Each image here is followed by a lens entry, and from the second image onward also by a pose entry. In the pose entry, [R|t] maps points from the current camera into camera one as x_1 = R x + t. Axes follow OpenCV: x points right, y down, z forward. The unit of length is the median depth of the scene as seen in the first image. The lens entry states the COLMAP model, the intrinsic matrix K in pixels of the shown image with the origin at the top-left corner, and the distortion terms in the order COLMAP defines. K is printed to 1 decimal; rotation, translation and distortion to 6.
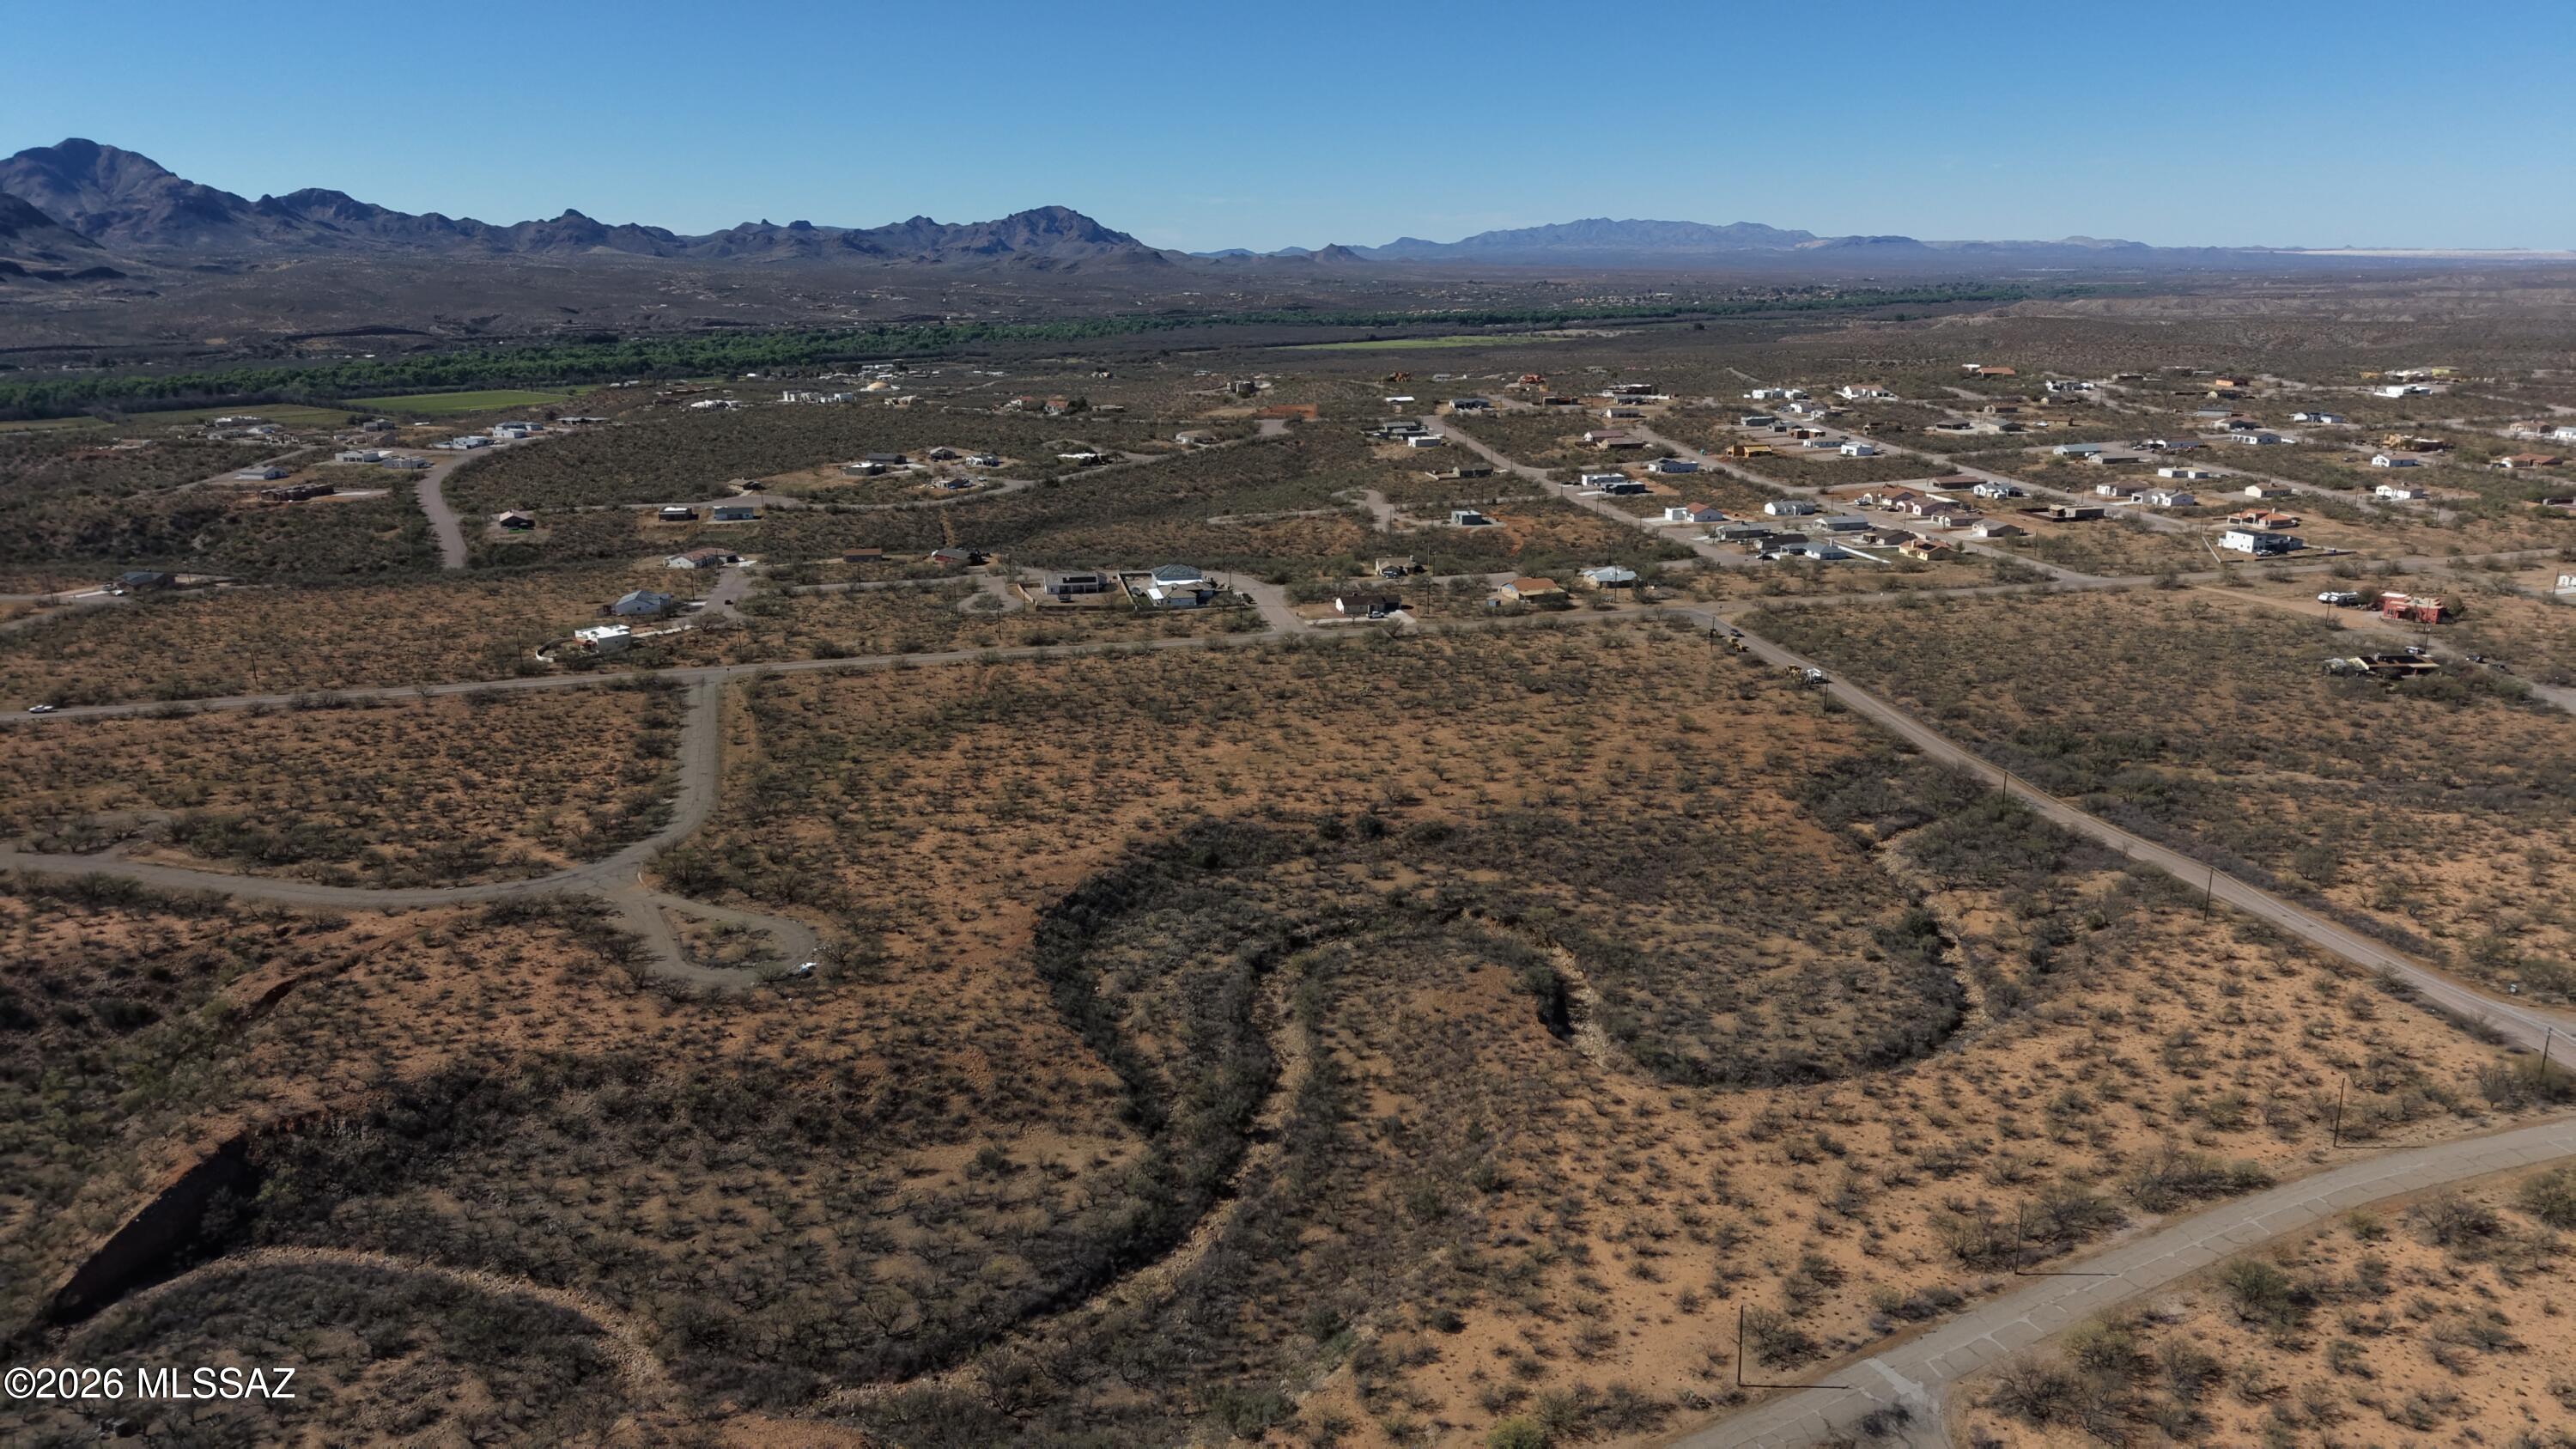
lens RADIAL K [[1718.3, 0, 1284.9], [0, 1718.3, 727.0], [0, 0, 1]] dist [0.036133, -0.038037]
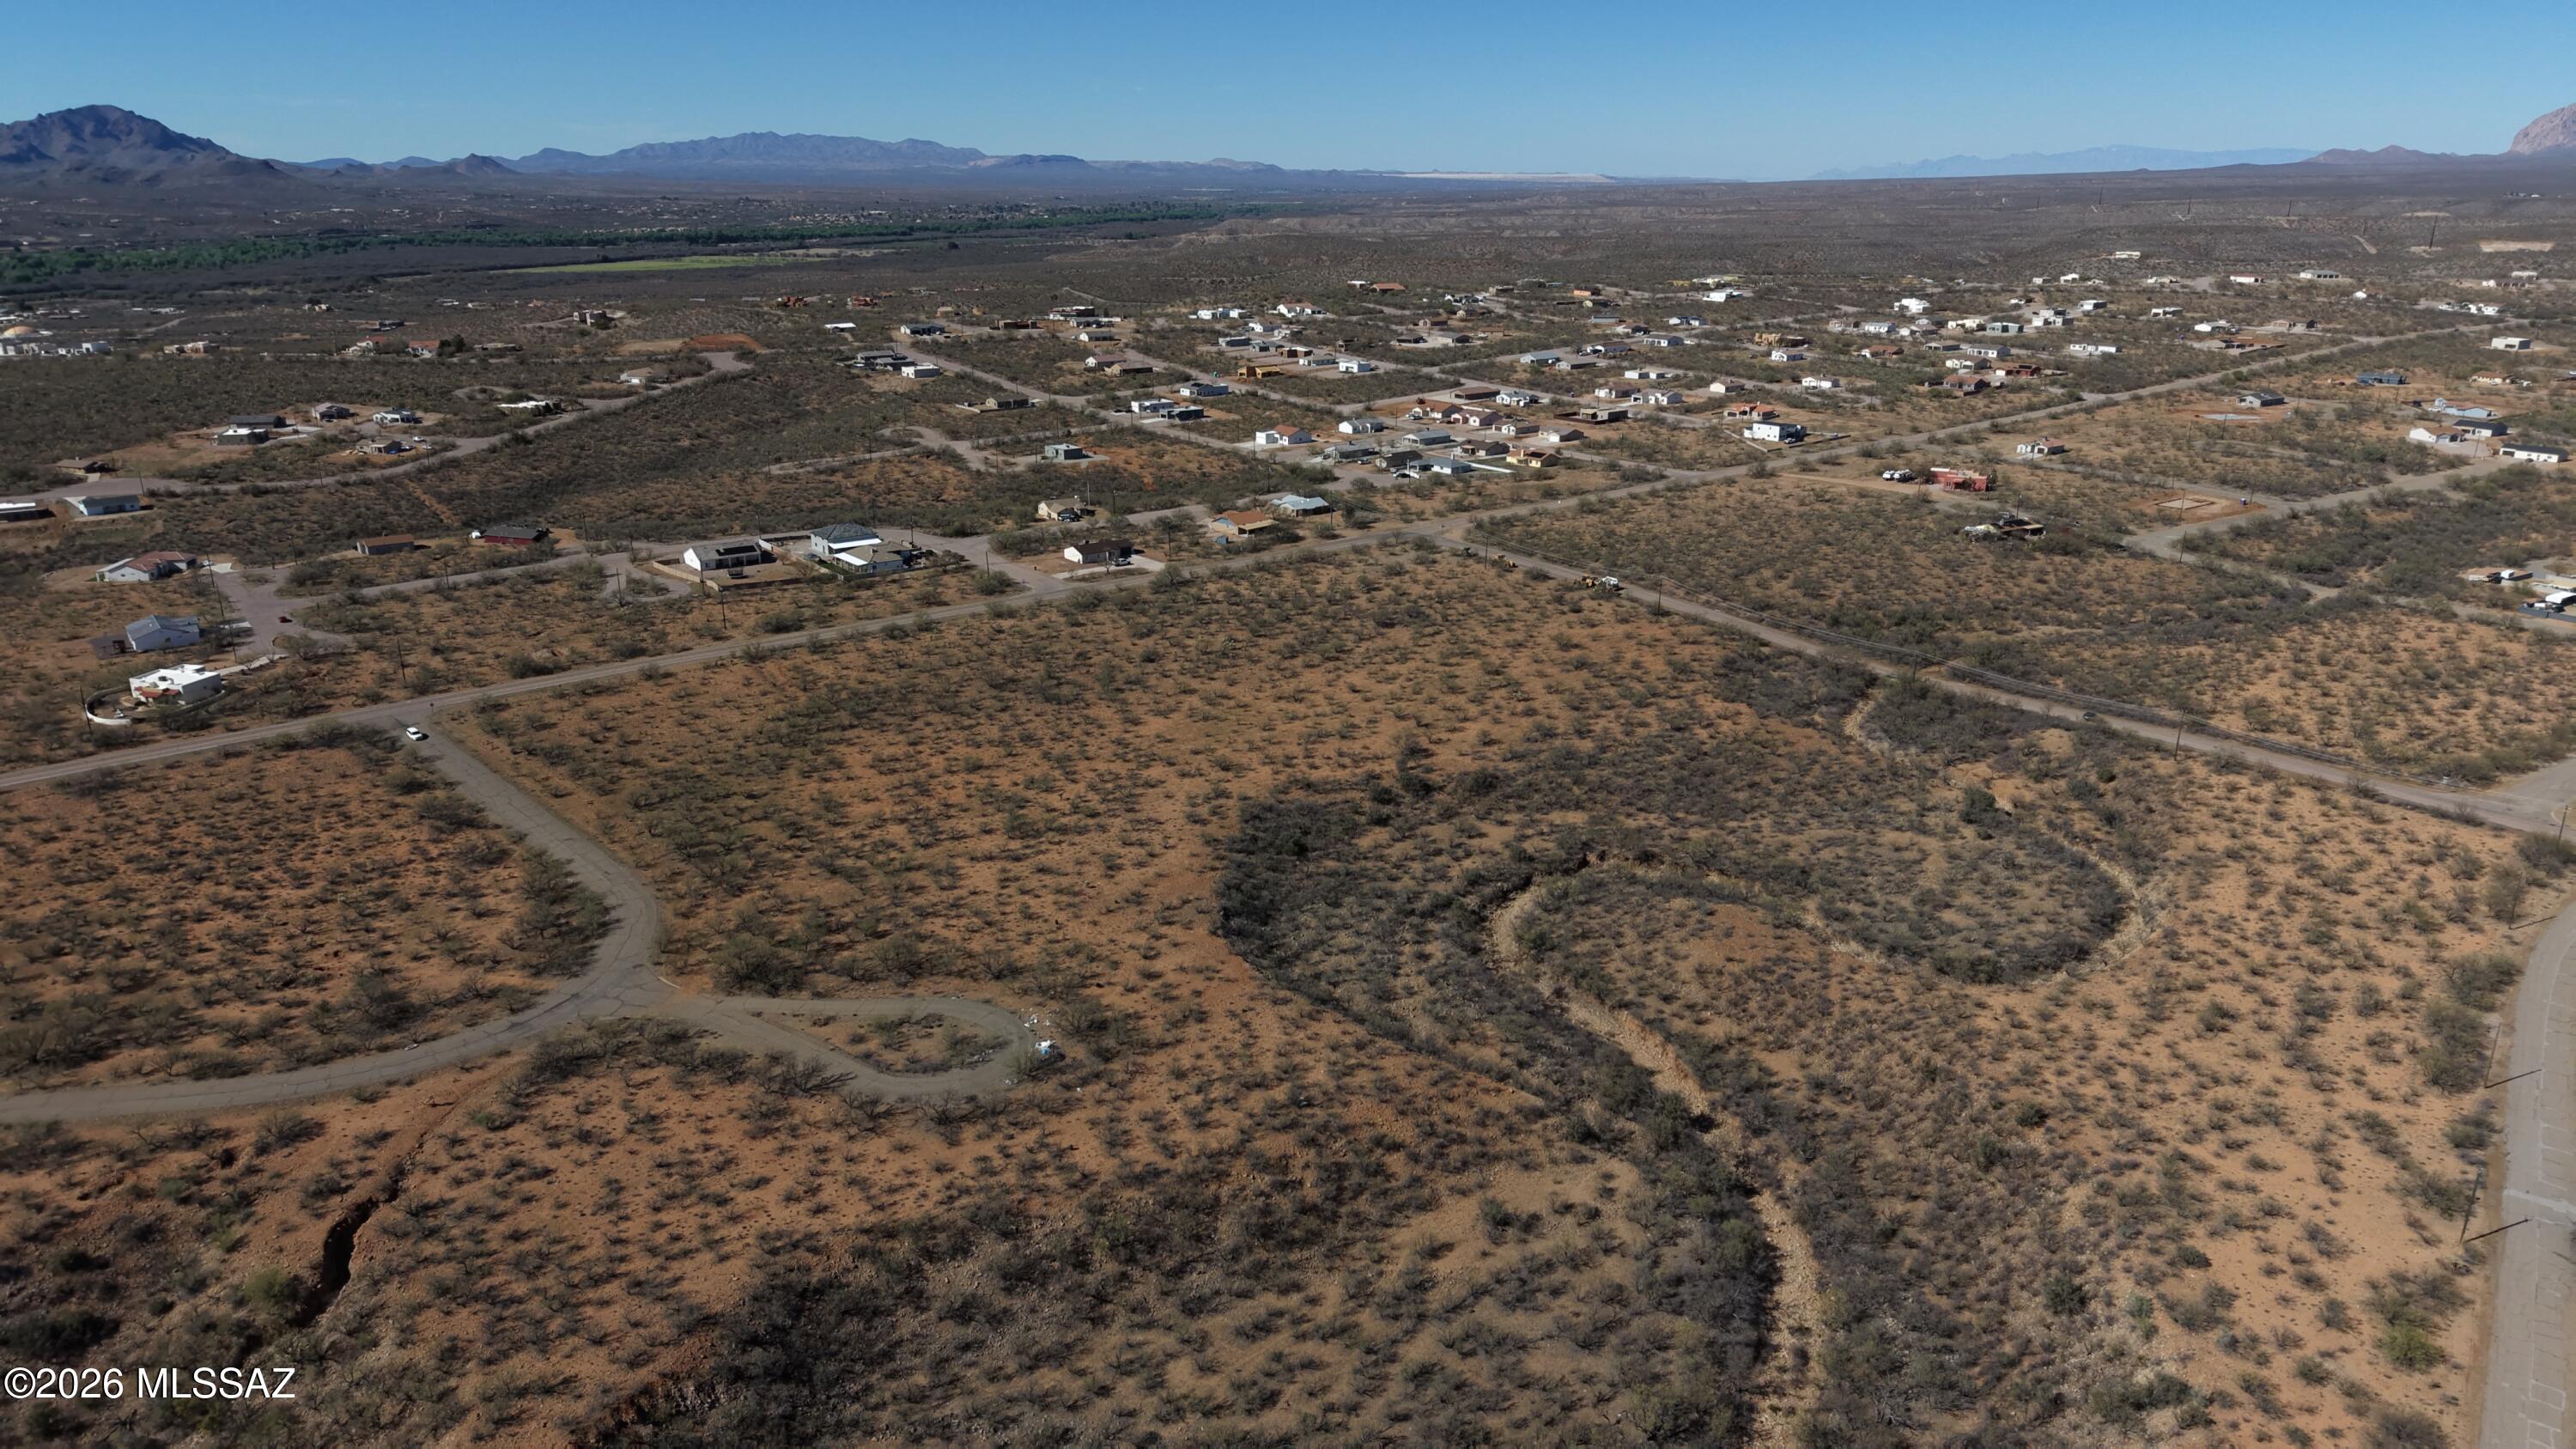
lens RADIAL K [[1718.3, 0, 1284.4], [0, 1718.3, 728.1], [0, 0, 1]] dist [0.036133, -0.038037]
pose [[0.898611, -0.128641, 0.419465, -0.198903], [0.109746, 0.991563, 0.068985, -0.022506], [-0.424800, -0.015956, 0.905147, 0.084072]]
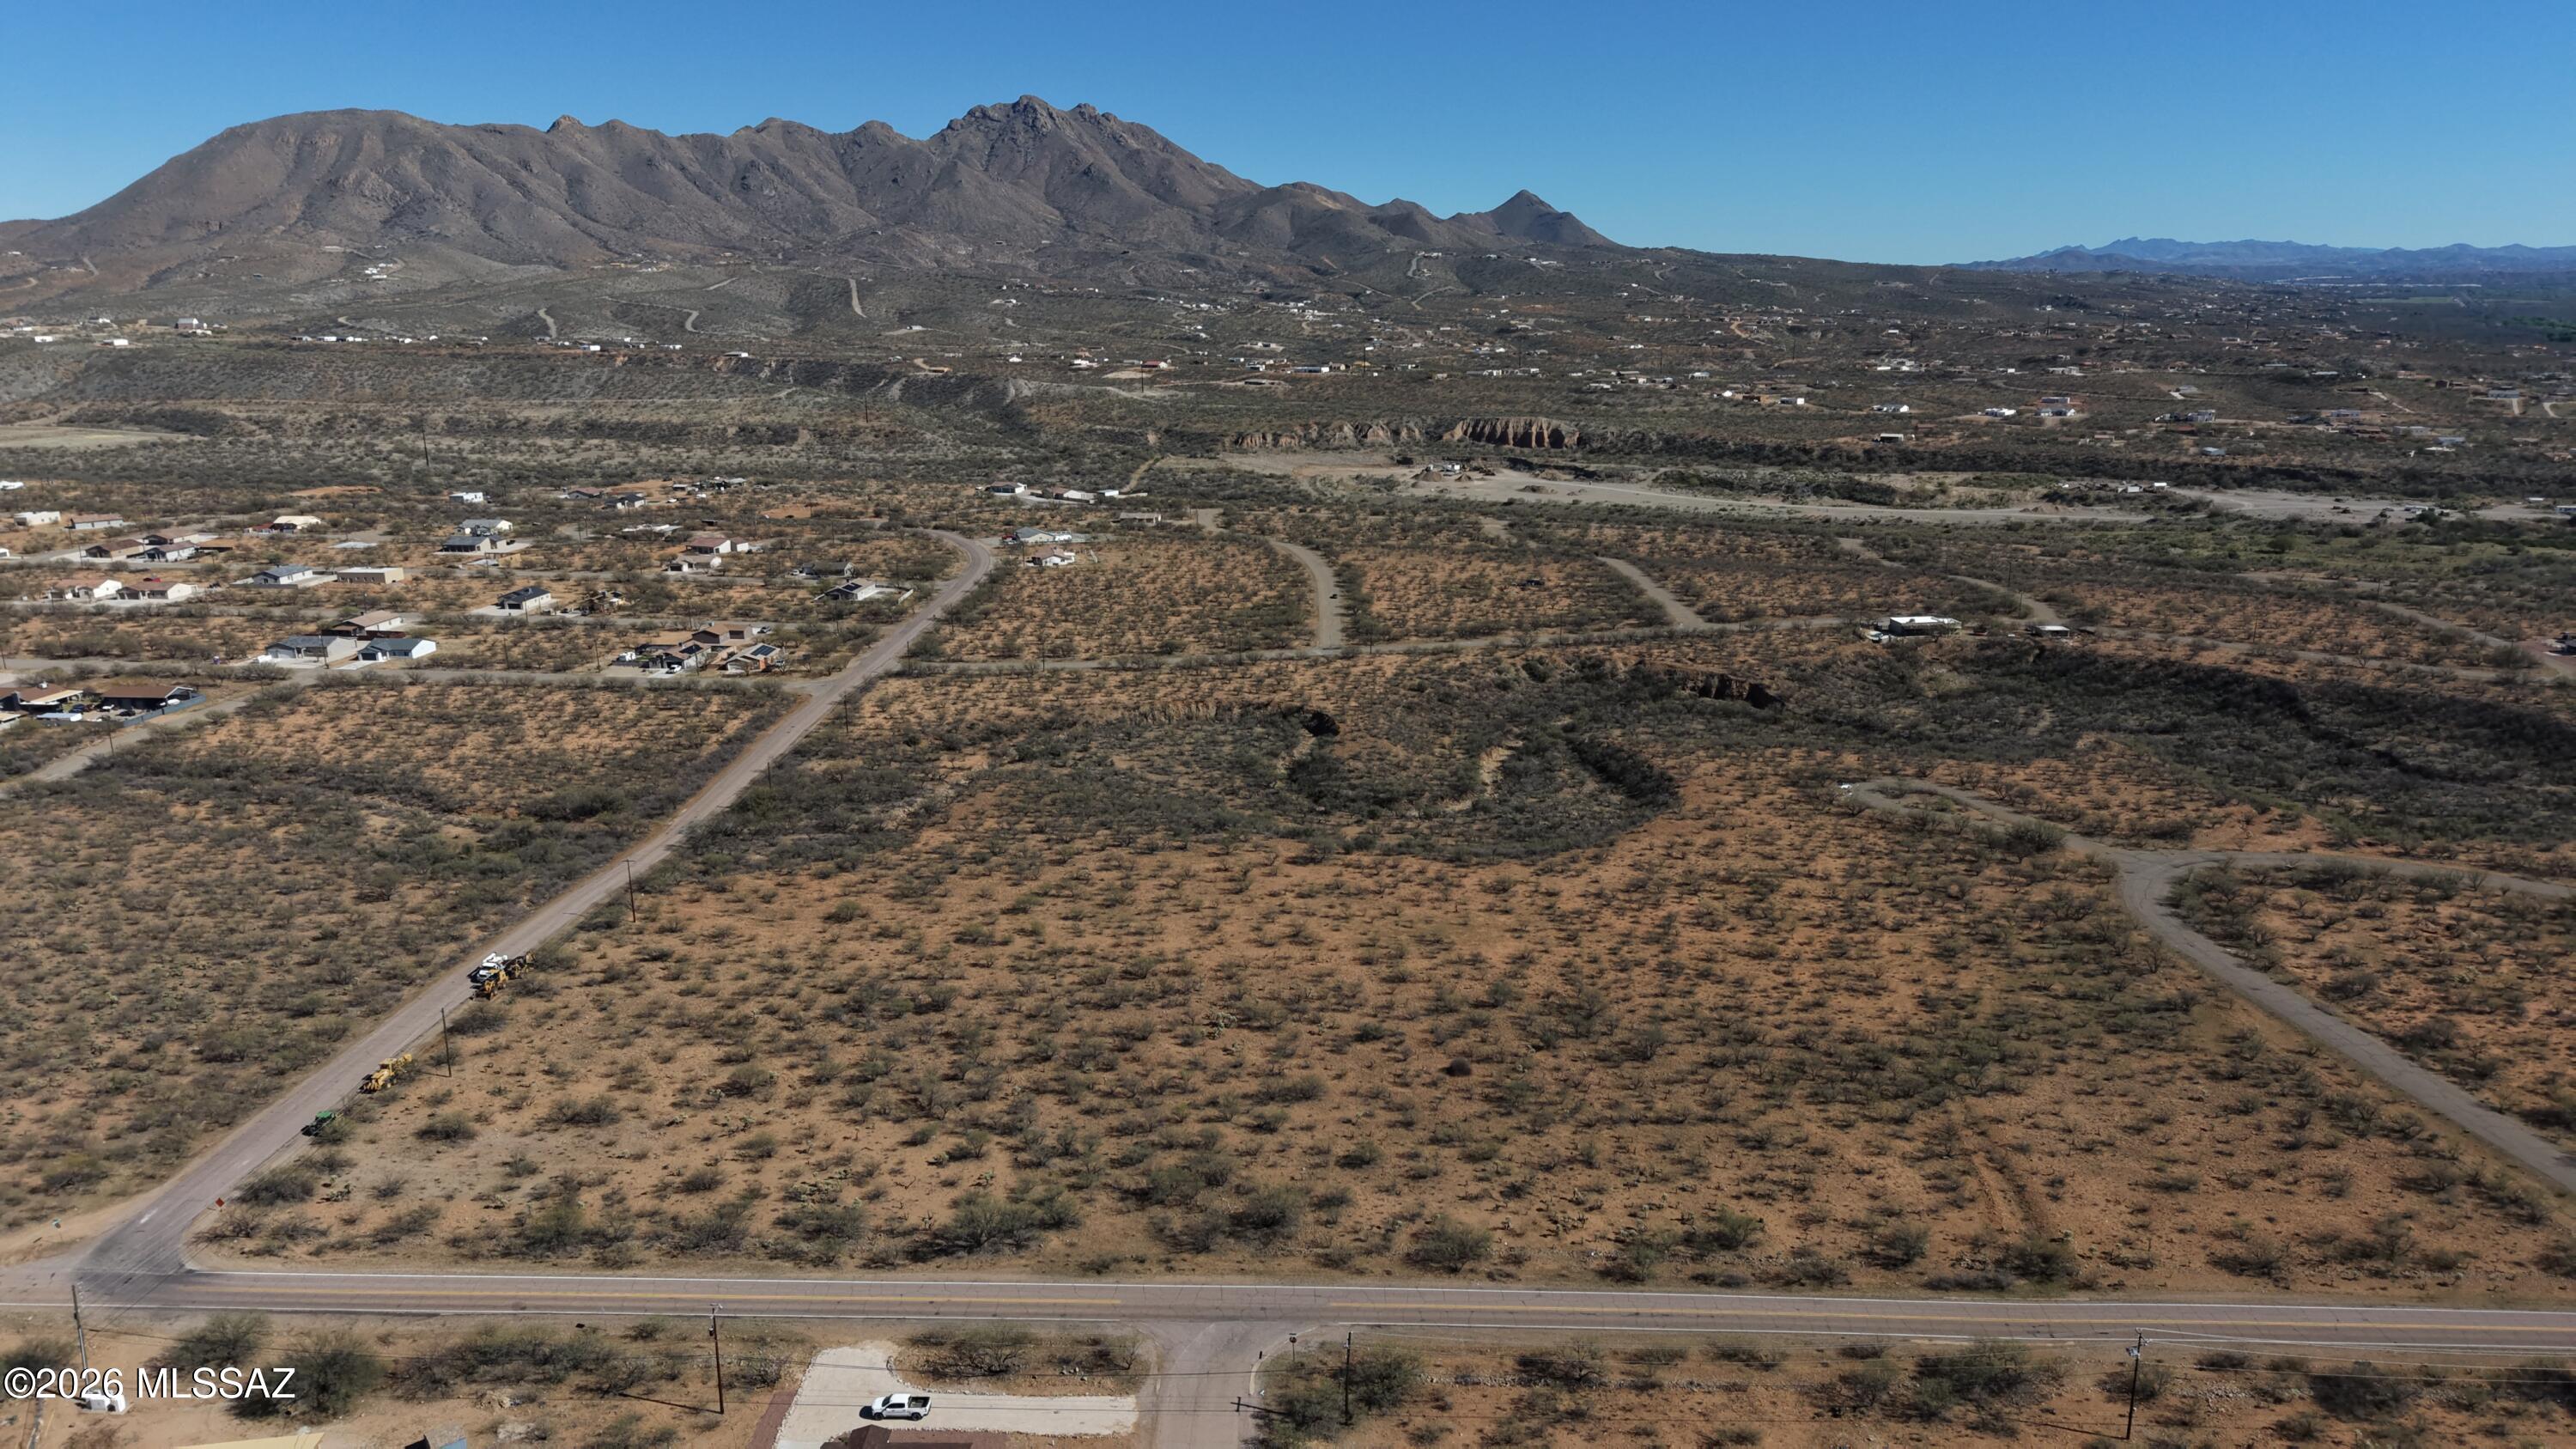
lens RADIAL K [[1718.3, 0, 1283.7], [0, 1718.3, 732.2], [0, 0, 1]] dist [0.036133, -0.038037]
pose [[-0.975078, -0.039857, 0.218252, -0.056813], [0.075259, 0.865983, 0.494379, -0.234658], [-0.208707, 0.498483, -0.841401, 0.873366]]
